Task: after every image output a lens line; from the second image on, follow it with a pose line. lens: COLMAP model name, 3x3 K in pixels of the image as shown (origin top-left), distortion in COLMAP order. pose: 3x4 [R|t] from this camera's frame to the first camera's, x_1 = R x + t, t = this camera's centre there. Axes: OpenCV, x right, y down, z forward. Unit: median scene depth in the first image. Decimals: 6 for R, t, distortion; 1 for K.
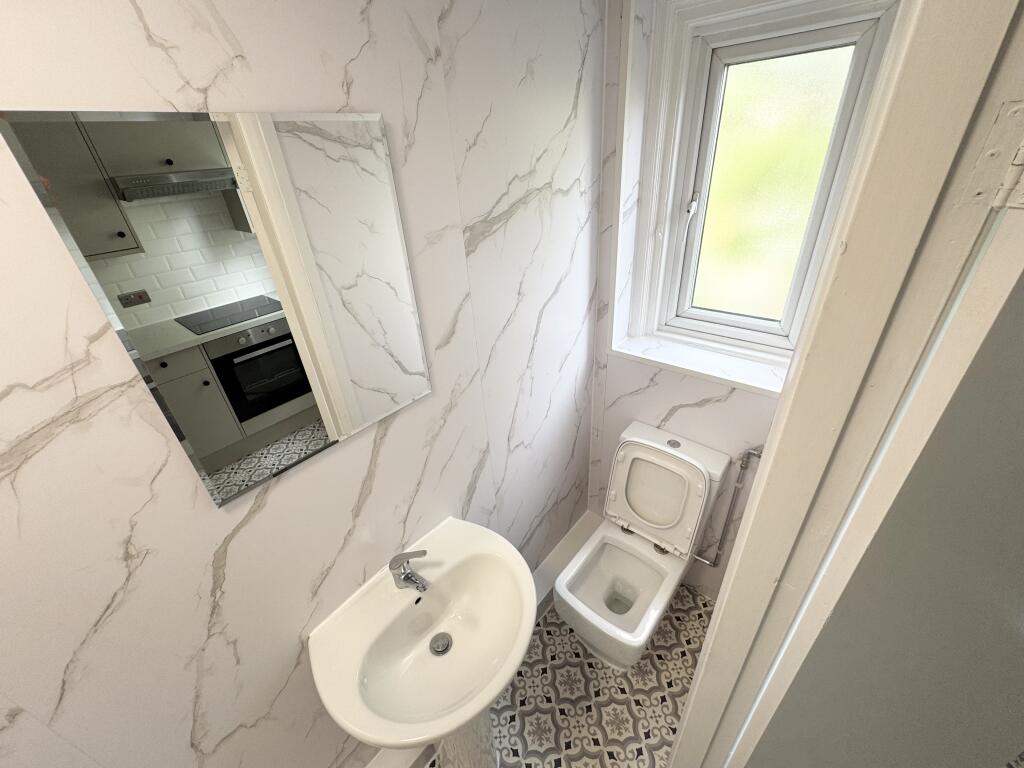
lens RADIAL K [[408.9, 0, 509.5], [0, 408.9, 382.6], [0, 0, 1]] dist [-0.002390, 0.001356]
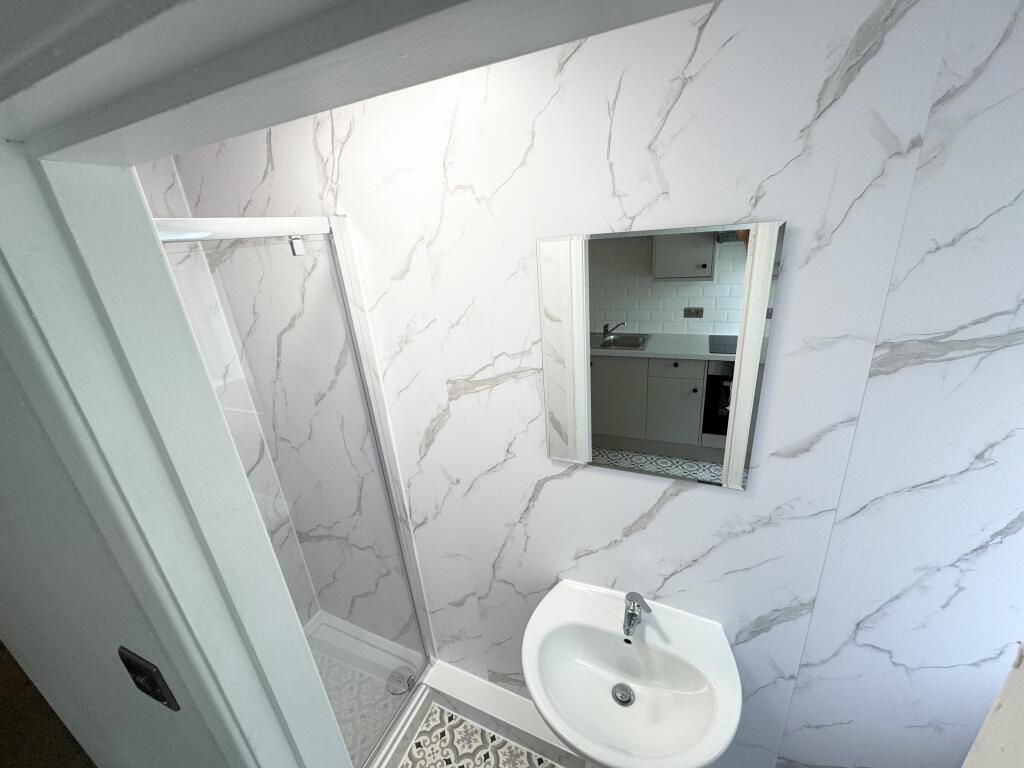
lens RADIAL K [[408.9, 0, 510.7], [0, 408.9, 384.6], [0, 0, 1]] dist [-0.002390, 0.001356]
pose [[0.287062, 0.380513, -0.879094, 0.385111], [-0.421785, 0.874176, 0.240653, -0.189430], [0.860054, 0.301706, 0.411437, 0.090811]]
